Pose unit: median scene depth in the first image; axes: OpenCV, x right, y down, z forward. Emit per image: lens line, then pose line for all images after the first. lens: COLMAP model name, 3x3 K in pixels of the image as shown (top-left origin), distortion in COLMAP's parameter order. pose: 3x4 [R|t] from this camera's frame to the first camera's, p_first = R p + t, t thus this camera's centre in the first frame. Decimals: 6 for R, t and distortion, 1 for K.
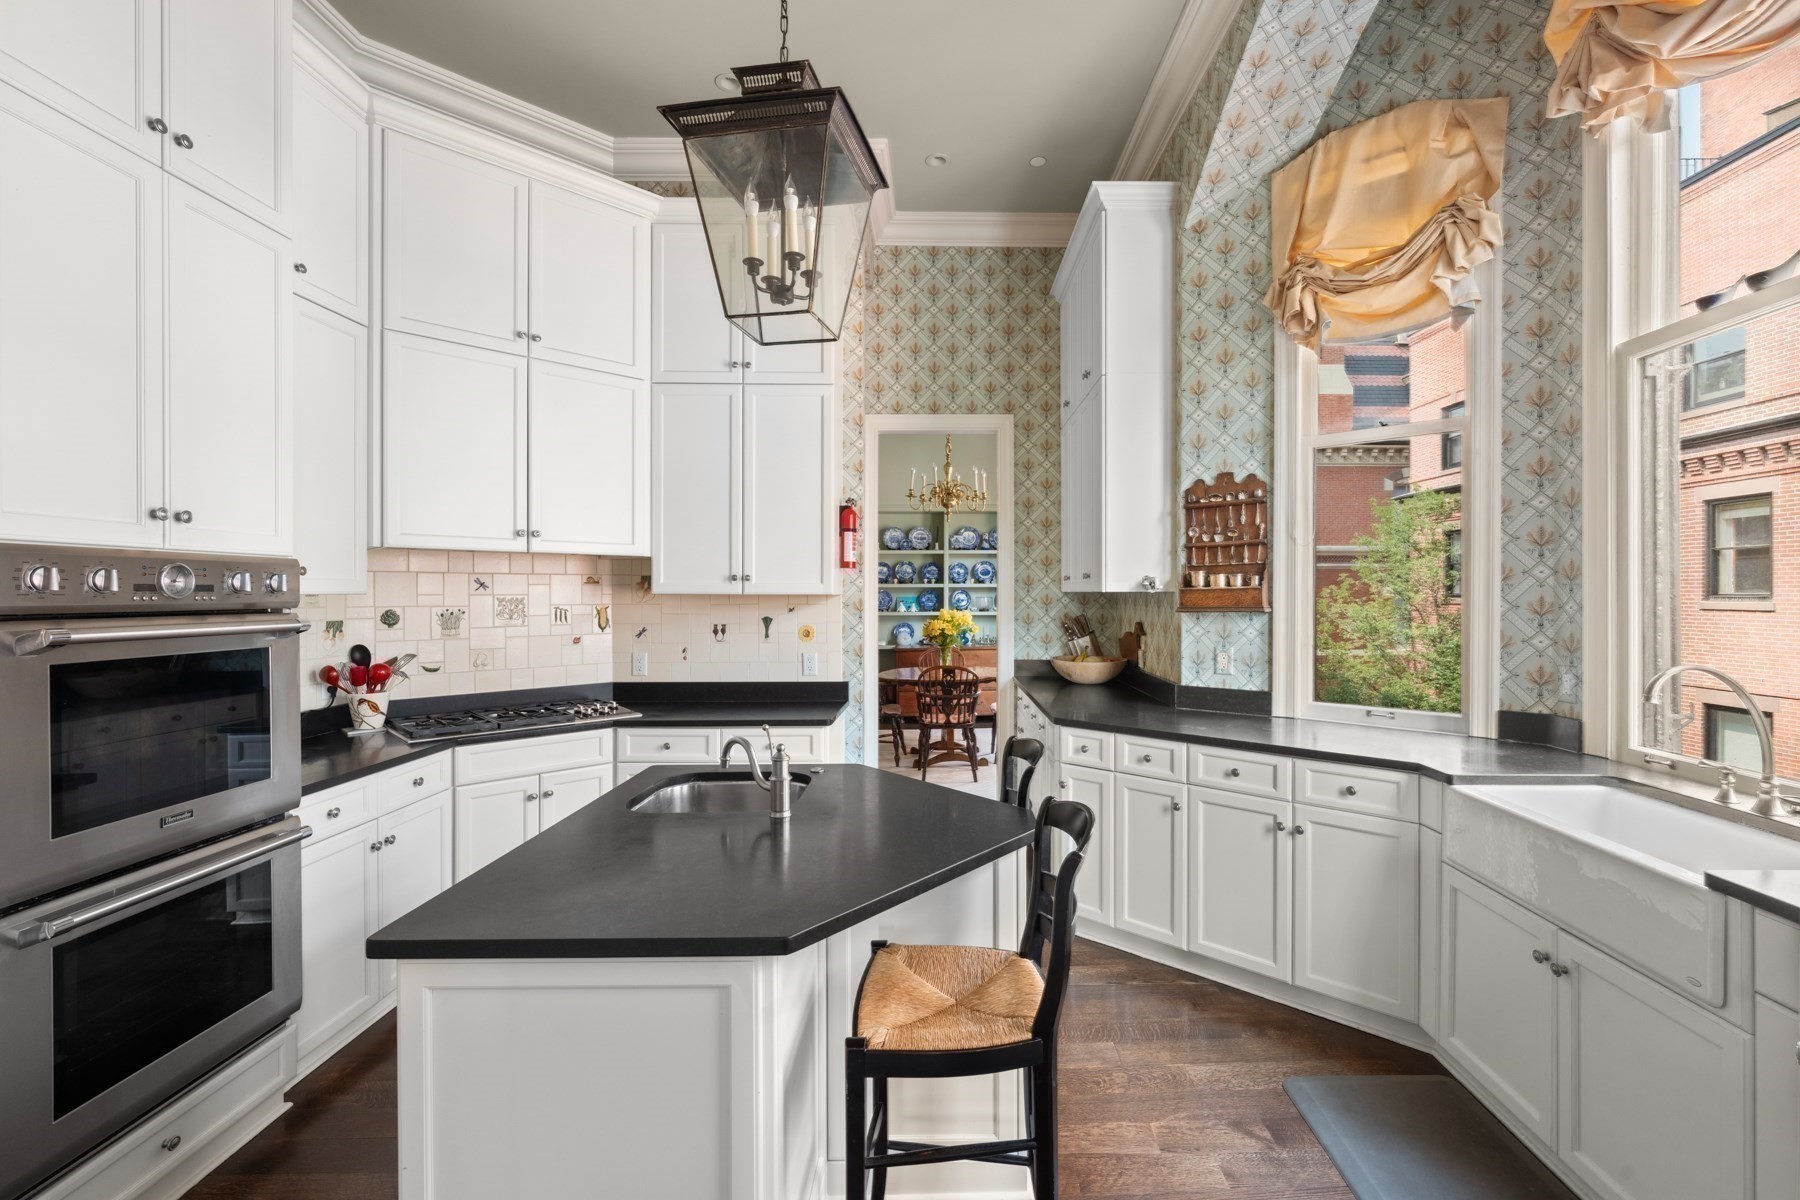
lens RADIAL K [[778.7, 0, 944.2], [0, 778.7, 593.5], [0, 0, 1]] dist [0.000751, -0.000229]
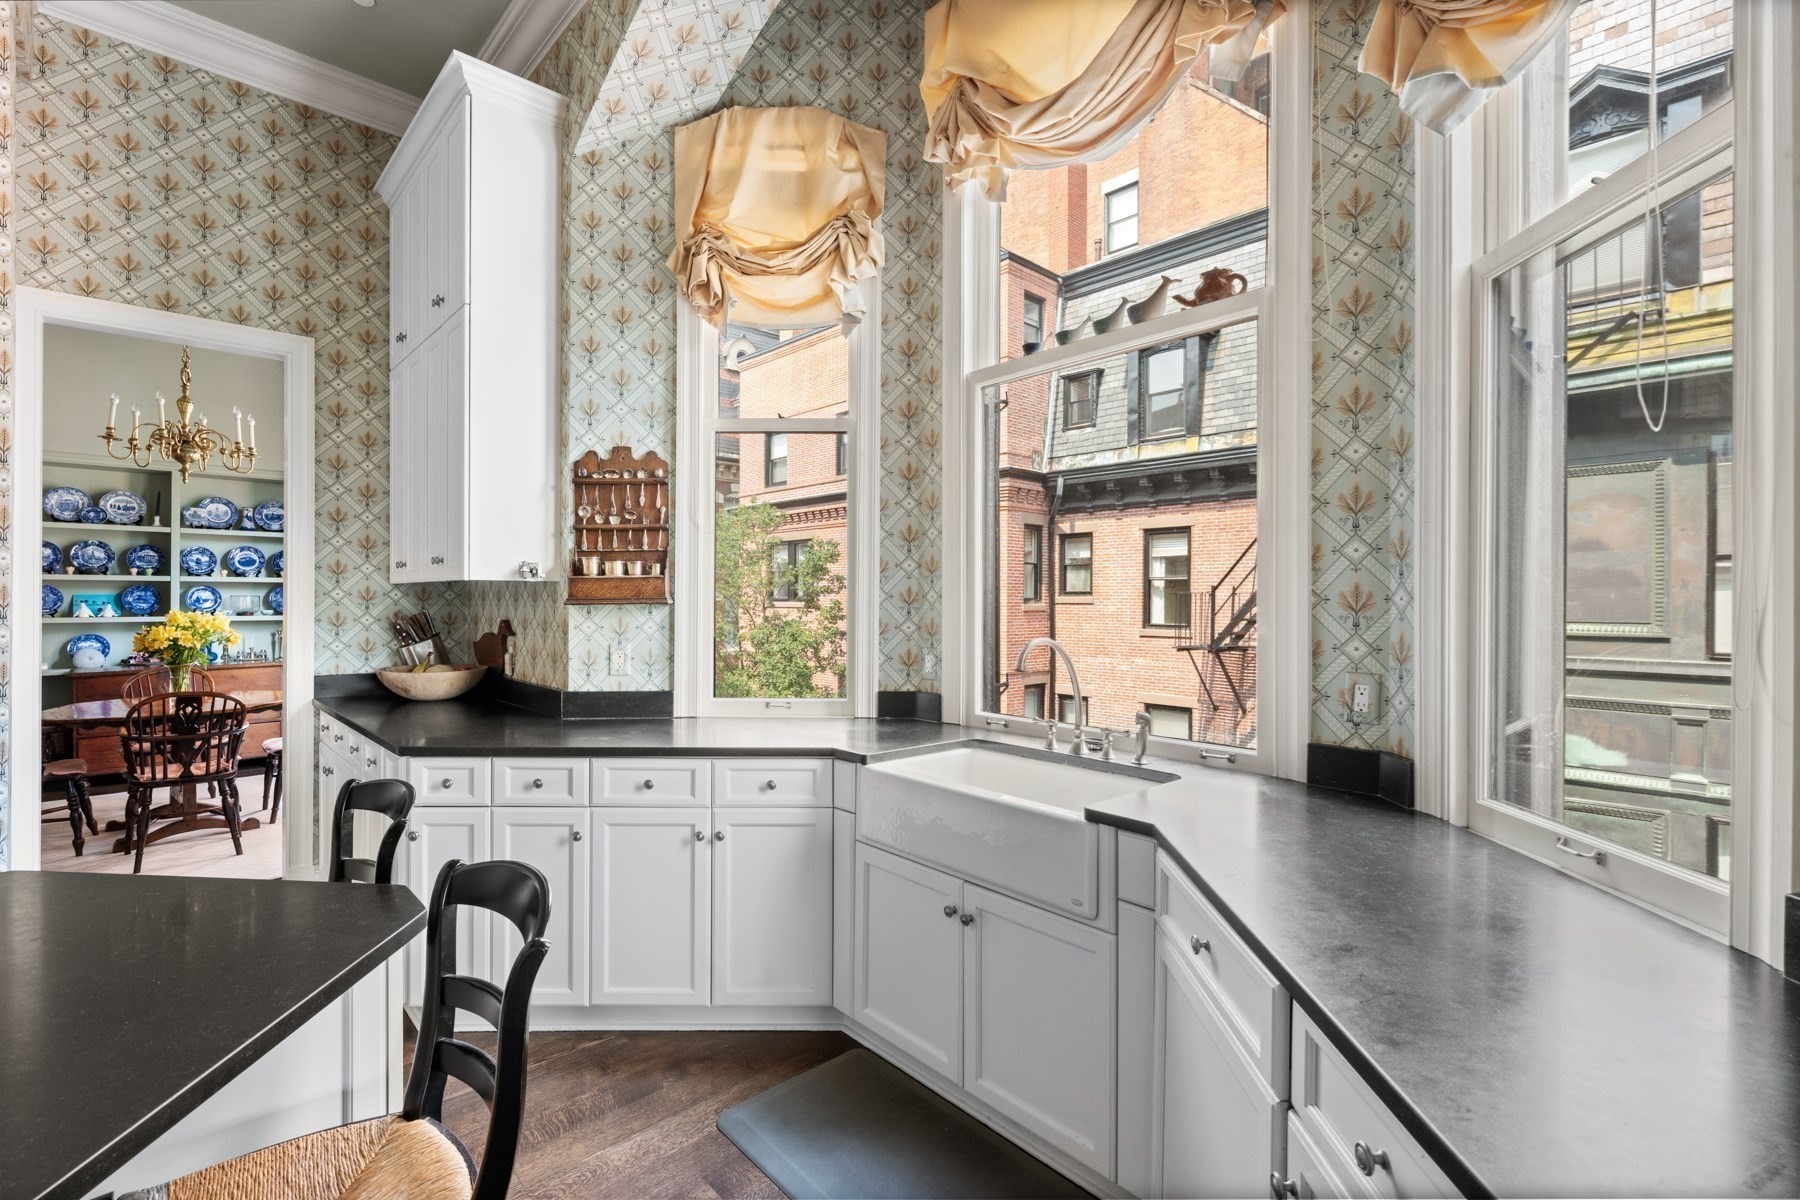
lens RADIAL K [[810.9, 0, 900.0], [0, 810.9, 600.0], [0, 0, 1]] dist [-0.000827, 0.000859]
pose [[0.738615, 0.003922, 0.674116, -0.026494], [-0.005613, 0.999984, 0.000332, 0.017719], [-0.674104, -0.004029, 0.738625, 0.116051]]
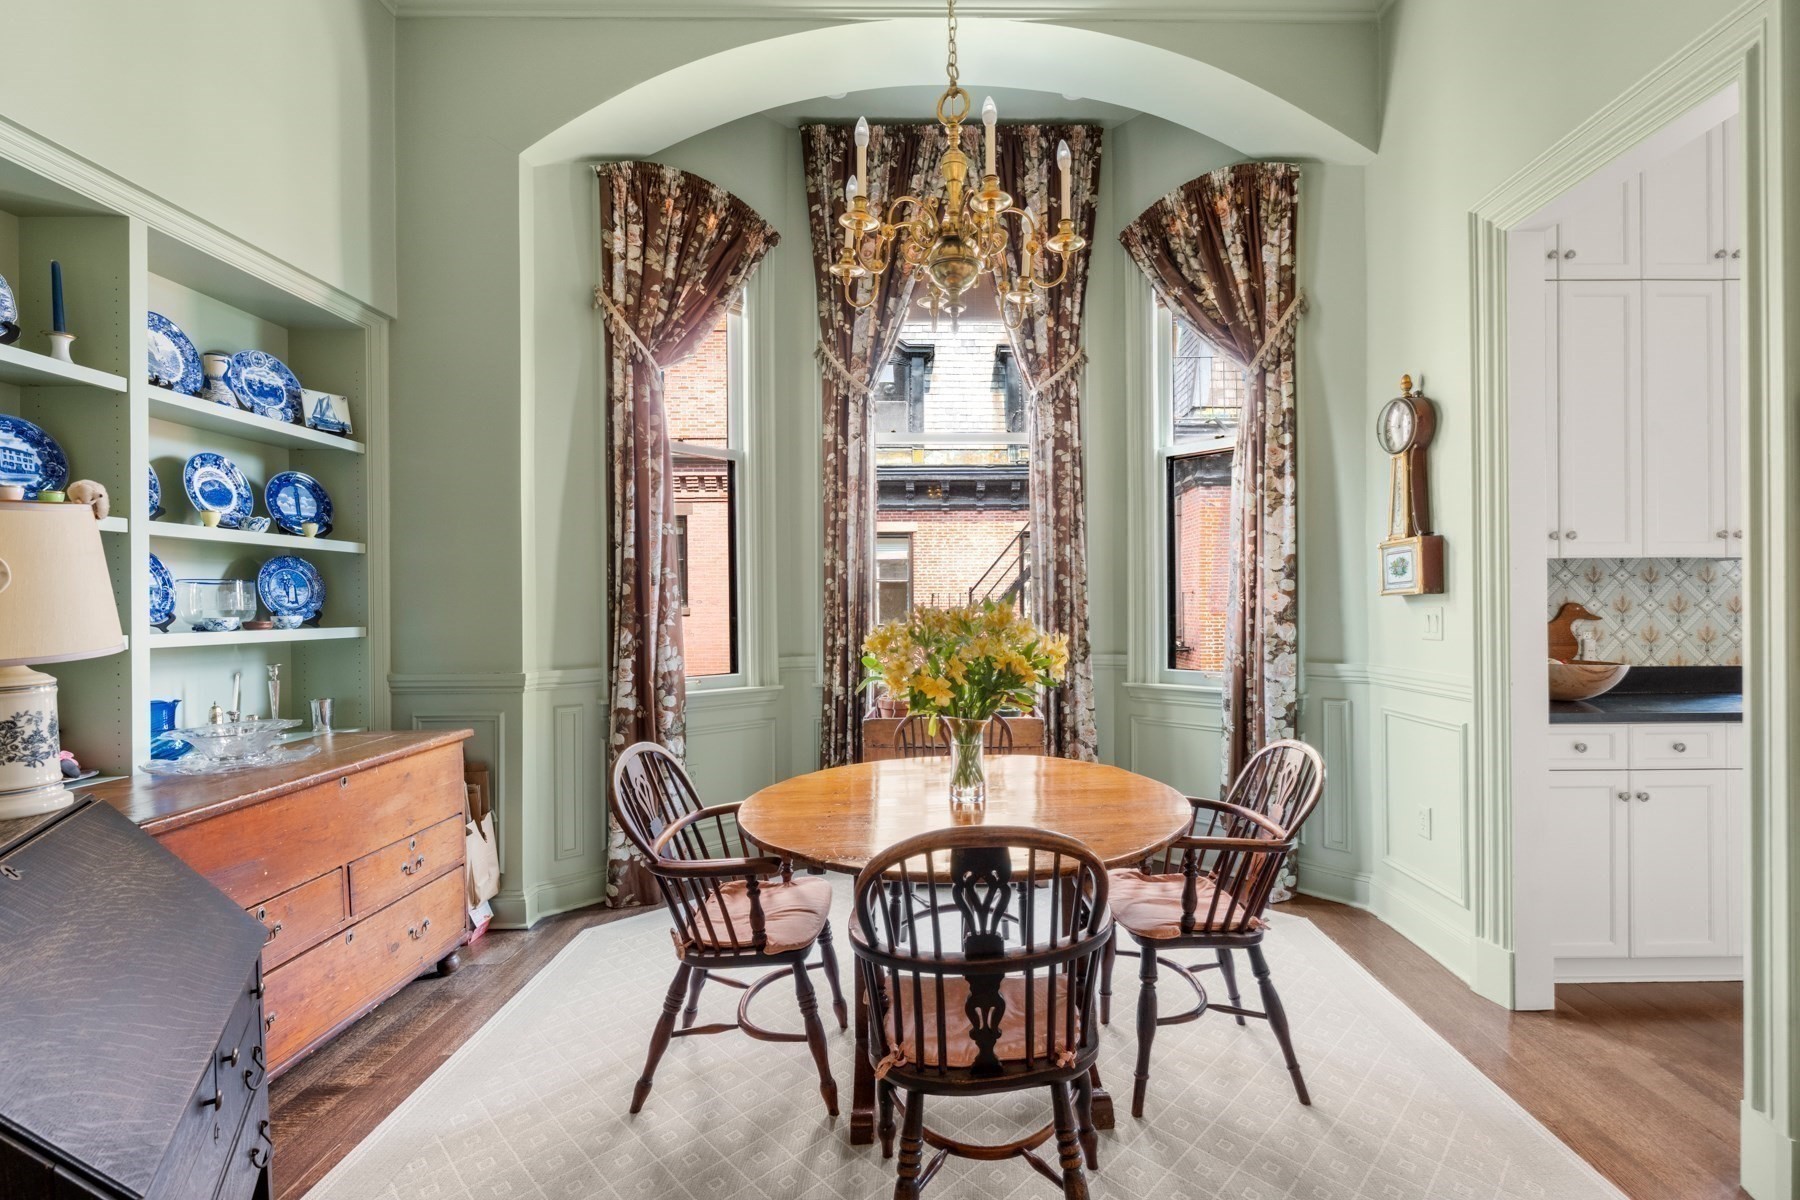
lens RADIAL K [[823.3, 0, 947.1], [0, 823.3, 605.0], [0, 0, 1]] dist [0.000271, 0.000099]
pose [[0.005378, 0.002666, 0.999982, -0.921479], [0.005487, 0.999981, -0.002695, 0.059508], [-0.999970, 0.005501, 0.005363, 2.727403]]
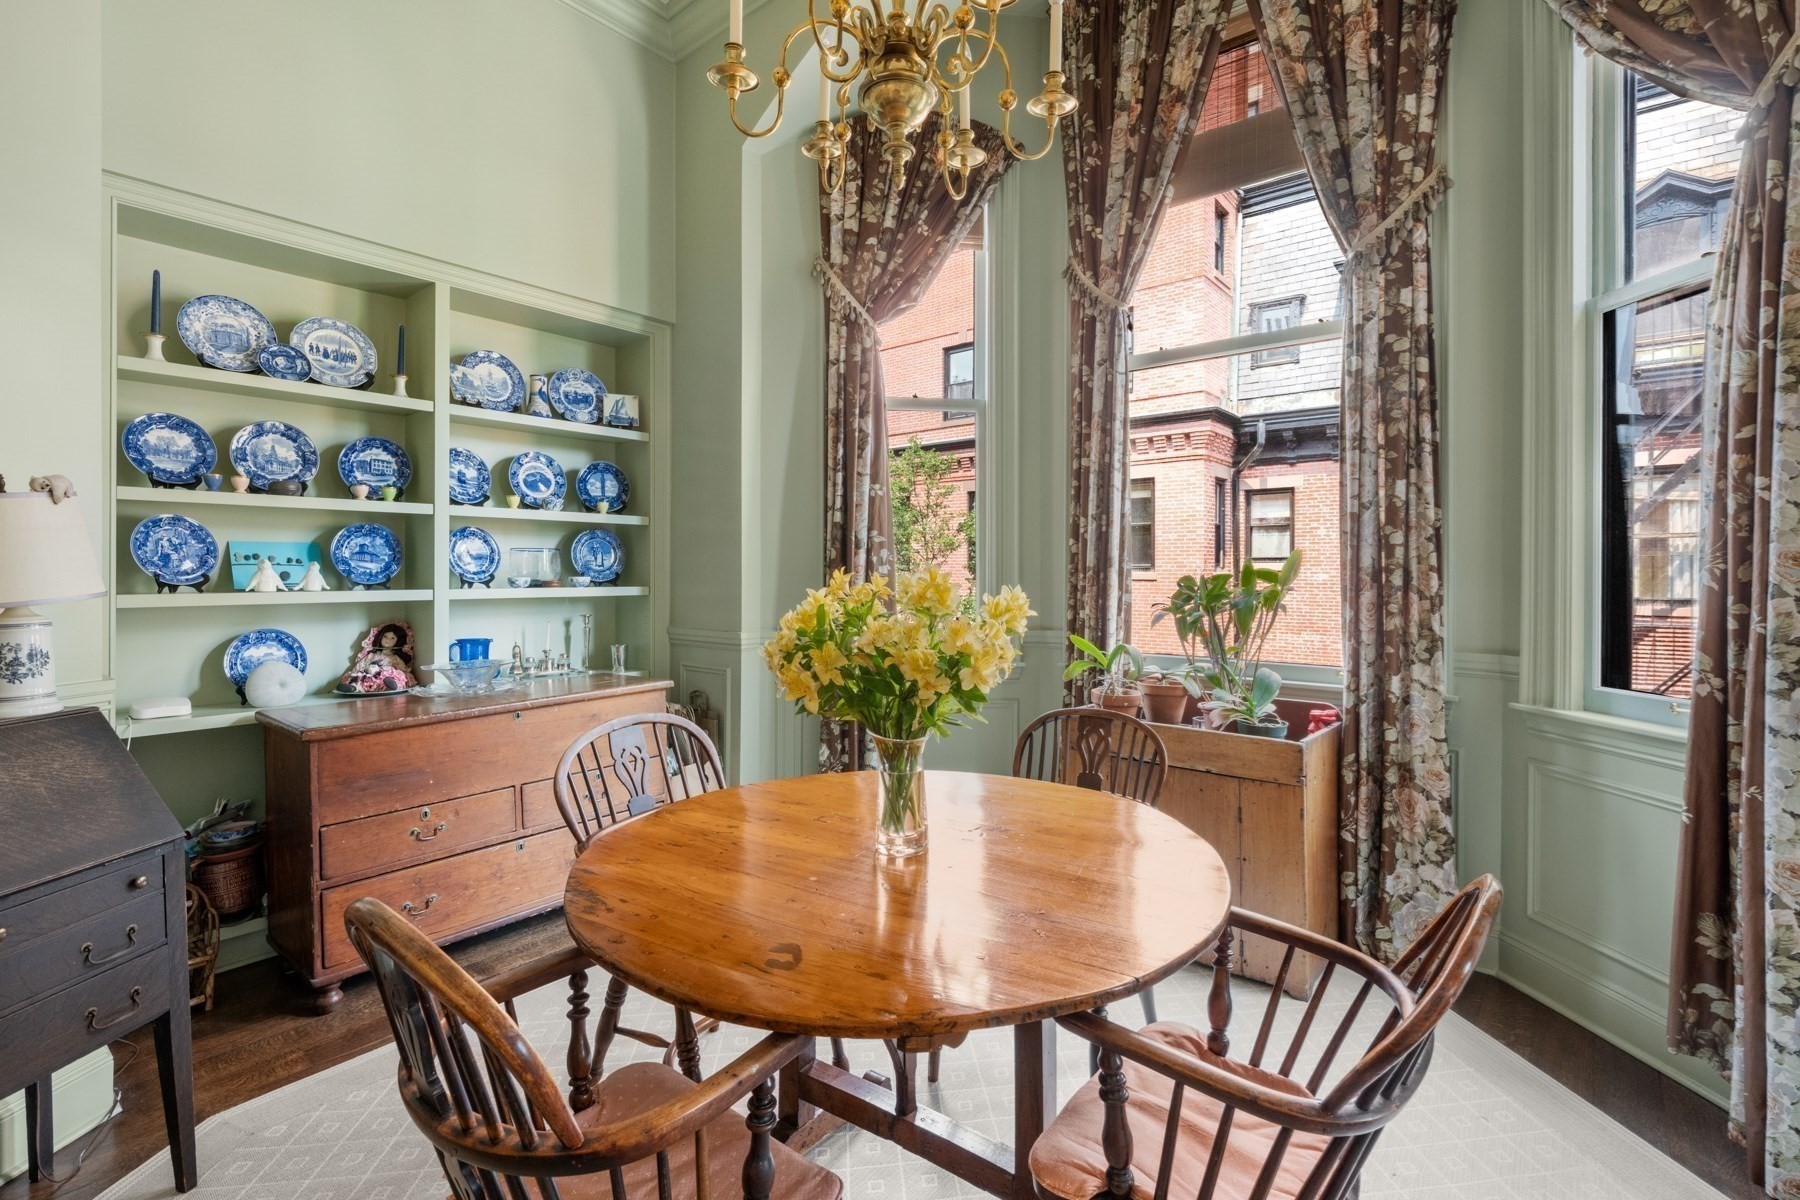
lens RADIAL K [[816.3, 0, 898.9], [0, 816.3, 572.9], [0, 0, 1]] dist [-0.000472, -0.000107]
pose [[0.650589, 0.001593, 0.759429, -0.487987], [-0.003004, 0.999995, 0.000475, 0.057581], [-0.759424, -0.002590, 0.650591, 2.294851]]
